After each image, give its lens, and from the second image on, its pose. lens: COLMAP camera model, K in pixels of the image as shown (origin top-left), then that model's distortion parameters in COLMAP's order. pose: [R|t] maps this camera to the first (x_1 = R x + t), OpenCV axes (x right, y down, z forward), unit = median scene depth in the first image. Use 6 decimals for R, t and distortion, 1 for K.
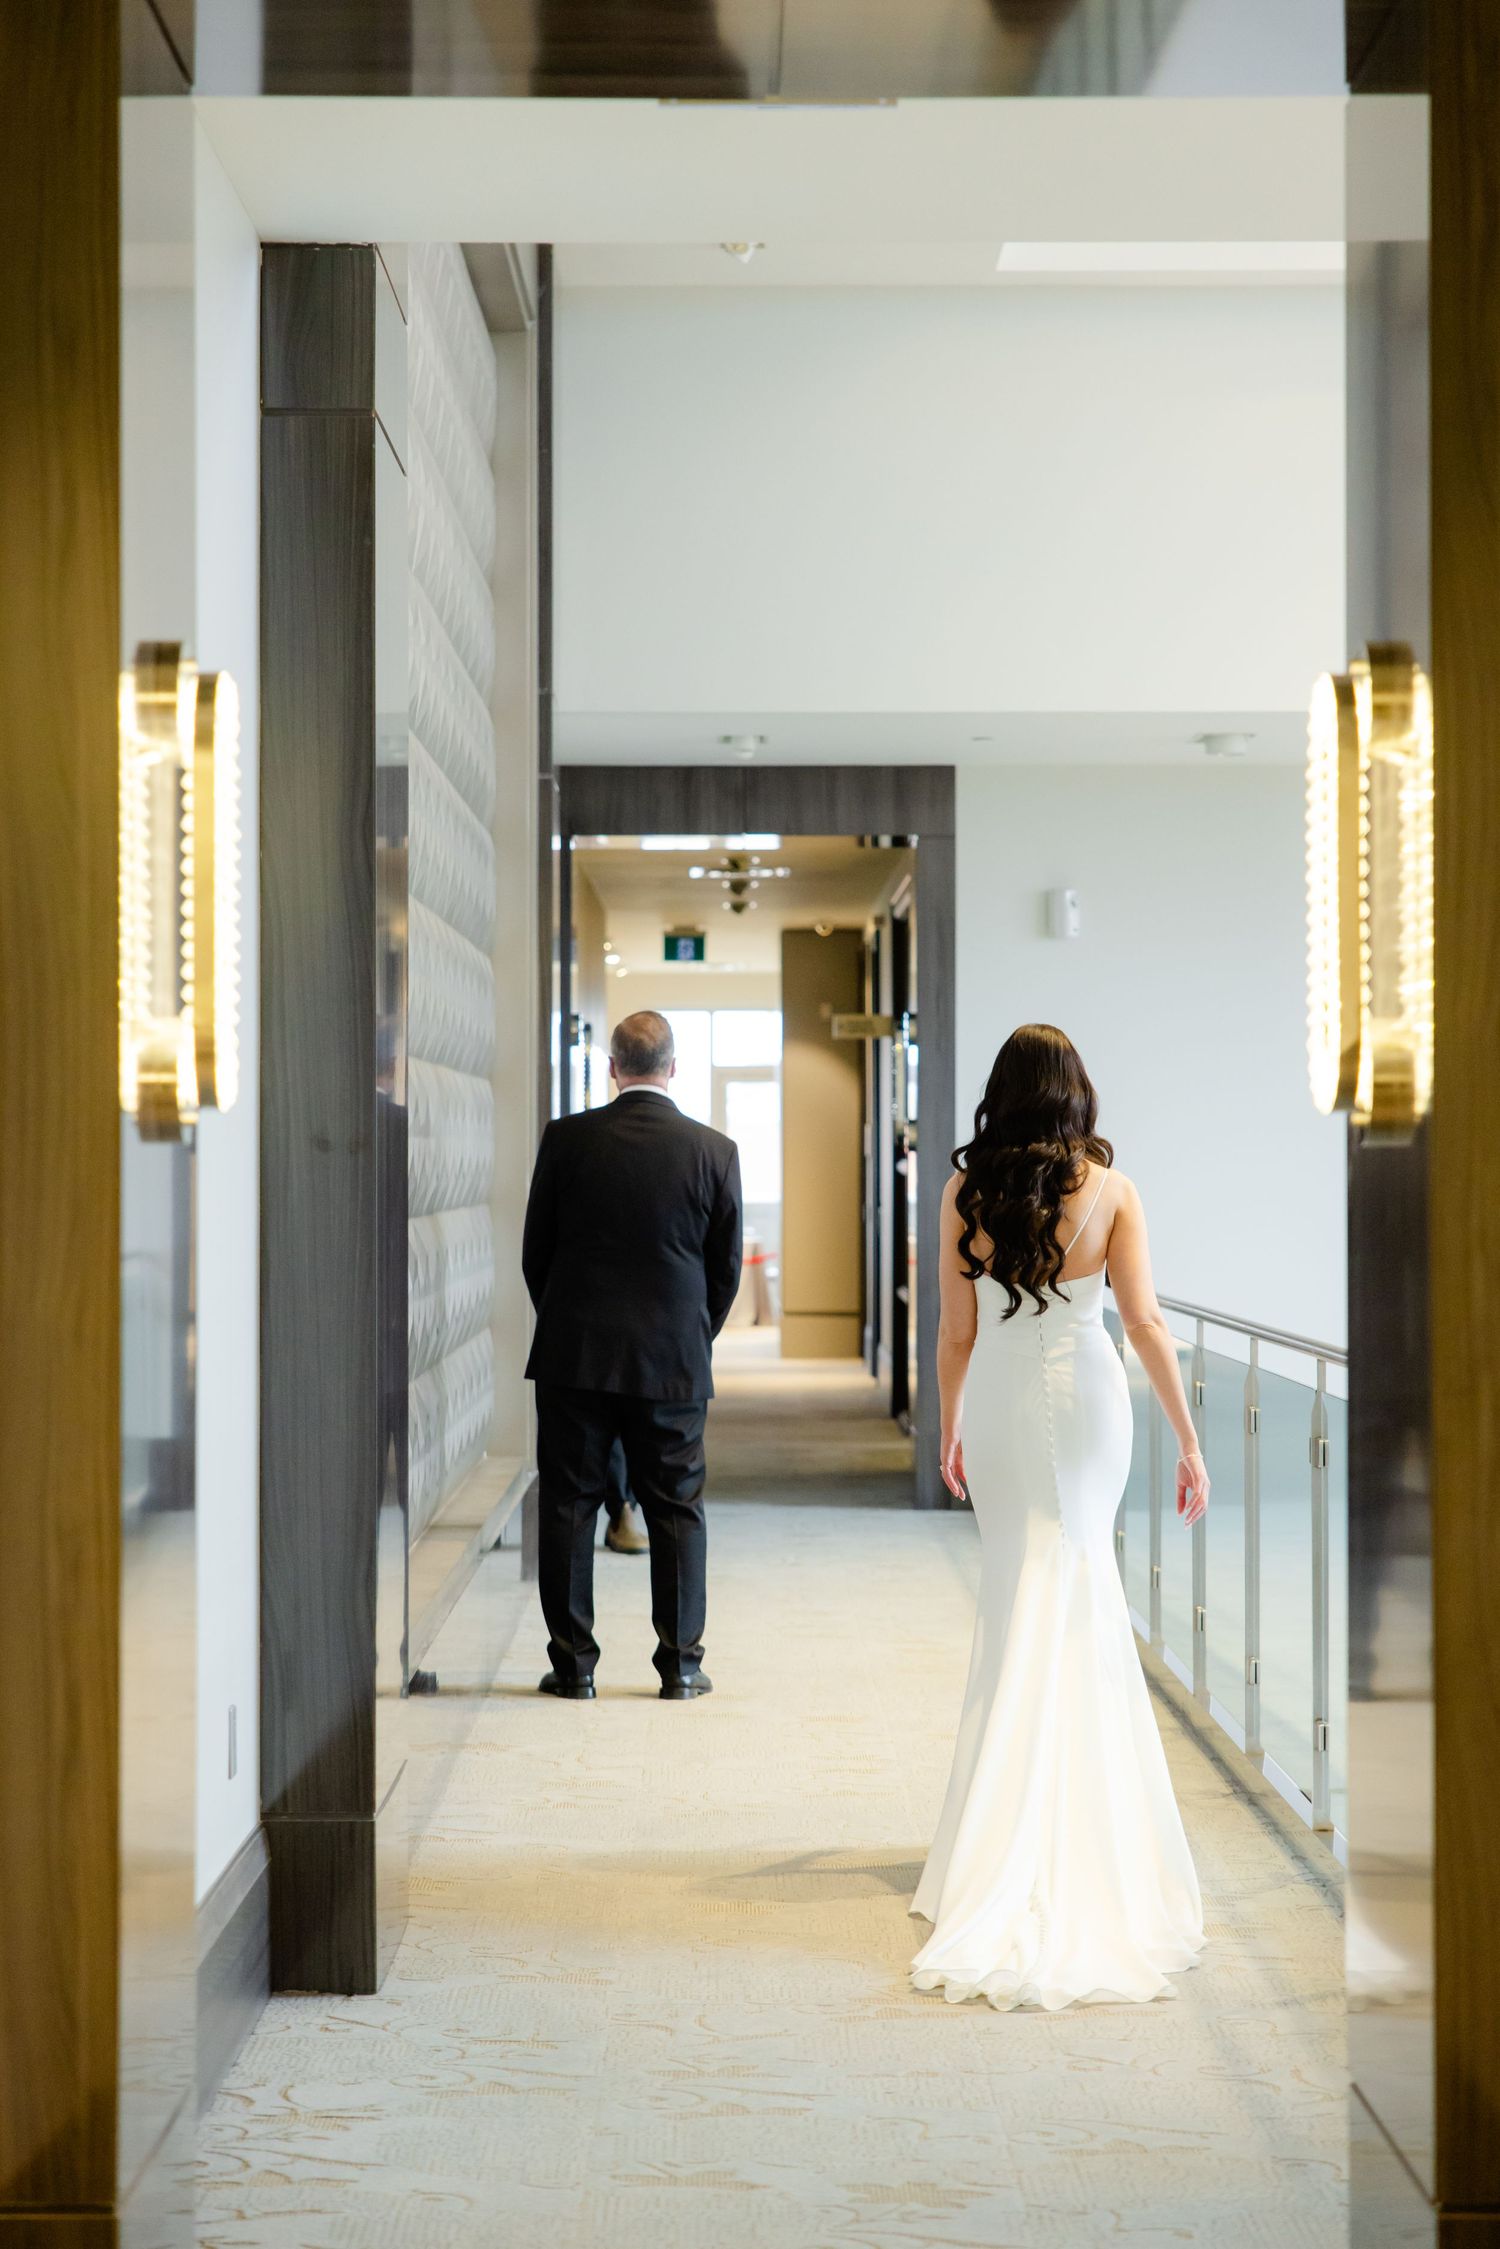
lens RADIAL K [[4520.5, 0, 745.7], [0, 4520.5, 1126.8], [0, 0, 1]] dist [0.040308, 0.159916]
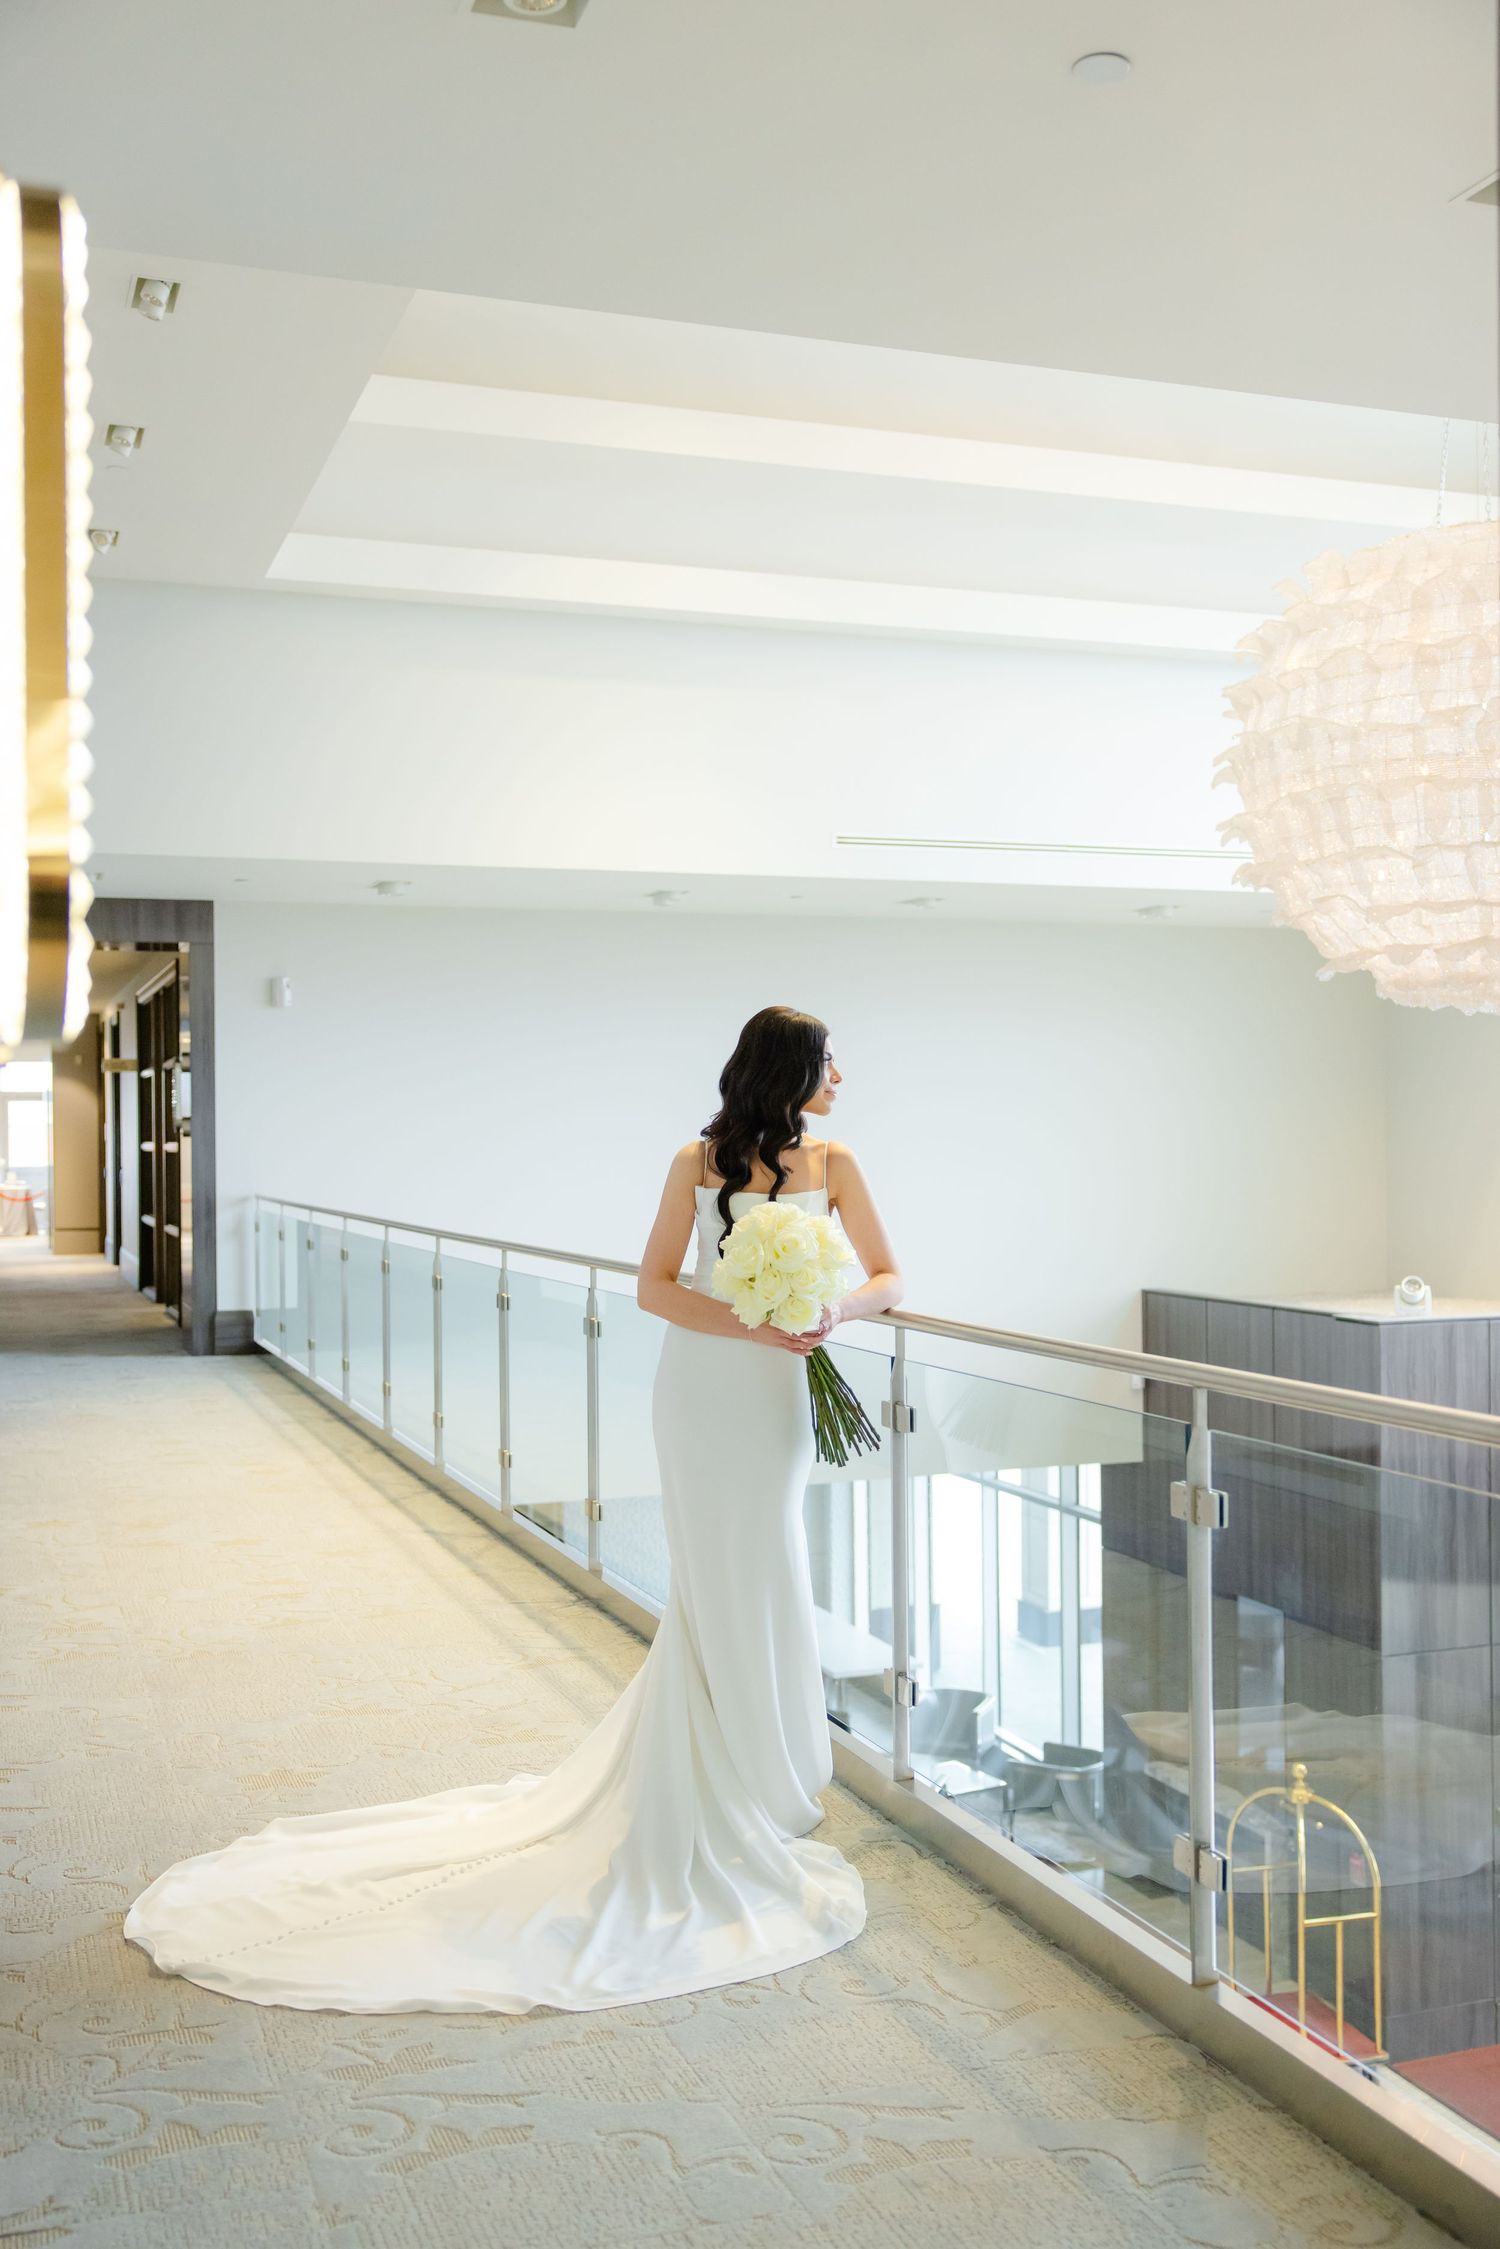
lens RADIAL K [[2165.3, 0, 757.3], [0, 2165.3, 1131.1], [0, 0, 1]] dist [-0.004458, 0.000232]
pose [[0.941424, -0.008378, 0.337120, -0.033120], [0.007363, 0.999964, 0.004290, 0.001536], [-0.337144, -0.001557, 0.941452, 0.196141]]
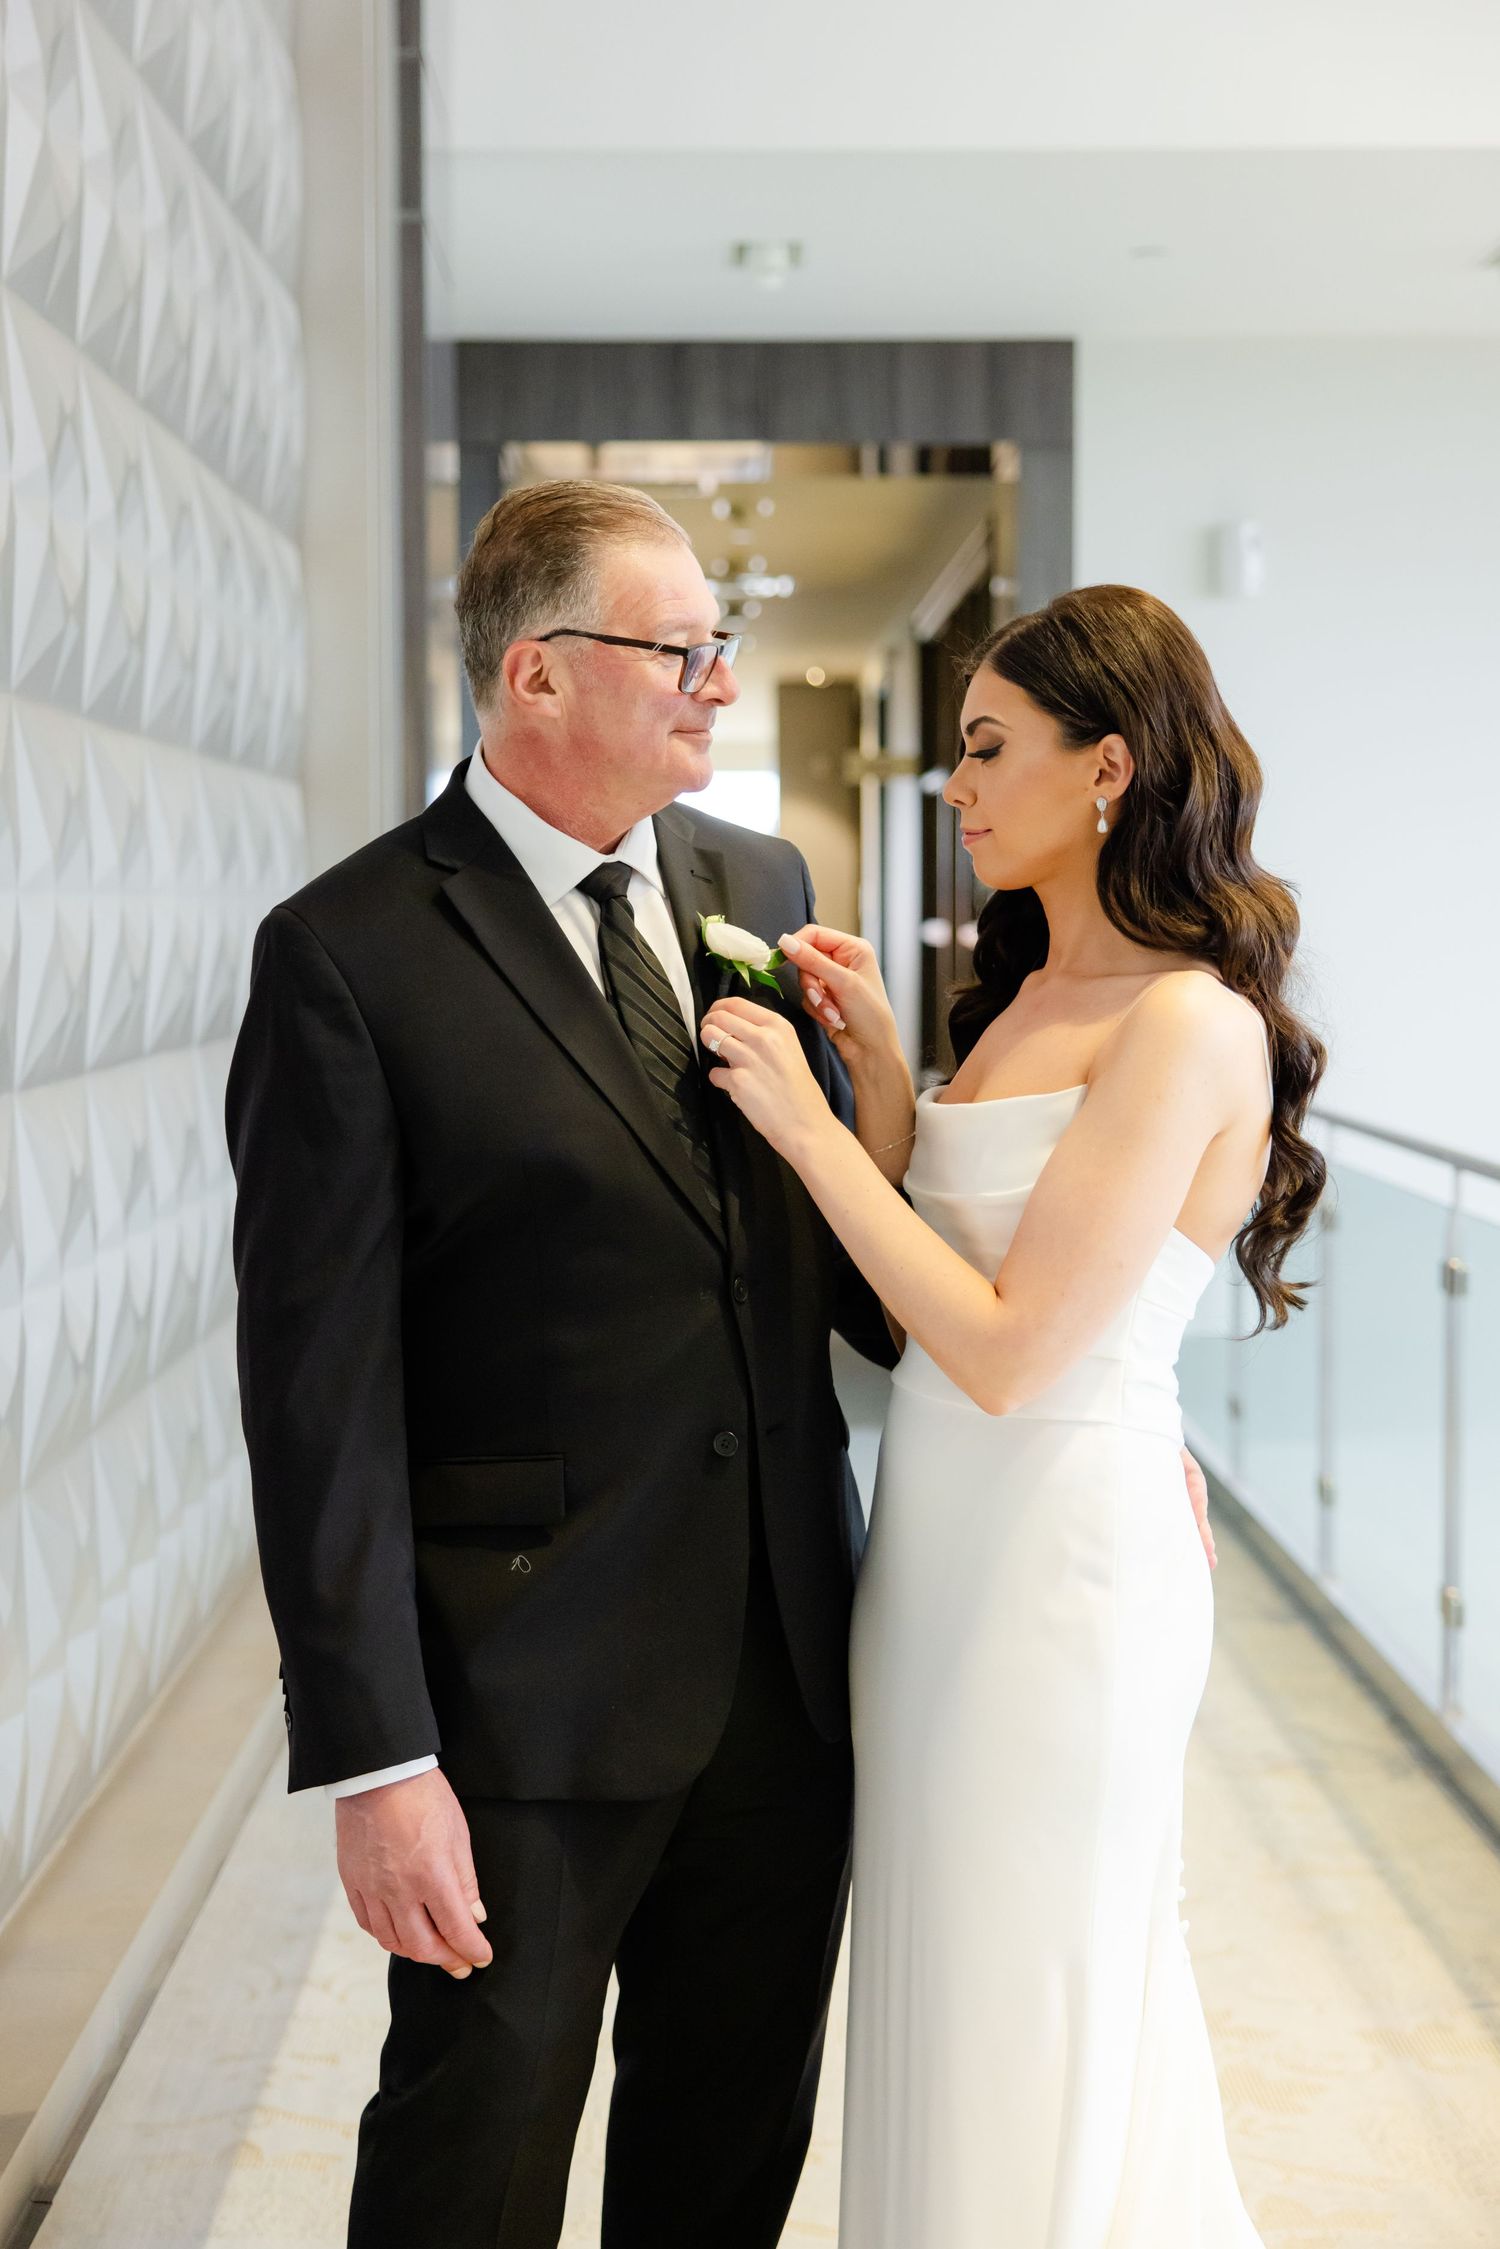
lens RADIAL K [[3490.9, 0, 715.1], [0, 3490.9, 1118.3], [0, 0, 1]] dist [0.078241, -0.055148]
pose [[0.999998, -0.001668, -0.001448, -0.006522], [0.001758, 0.997916, 0.064498, 0.001725], [0.001338, -0.064501, 0.997917, 0.476218]]
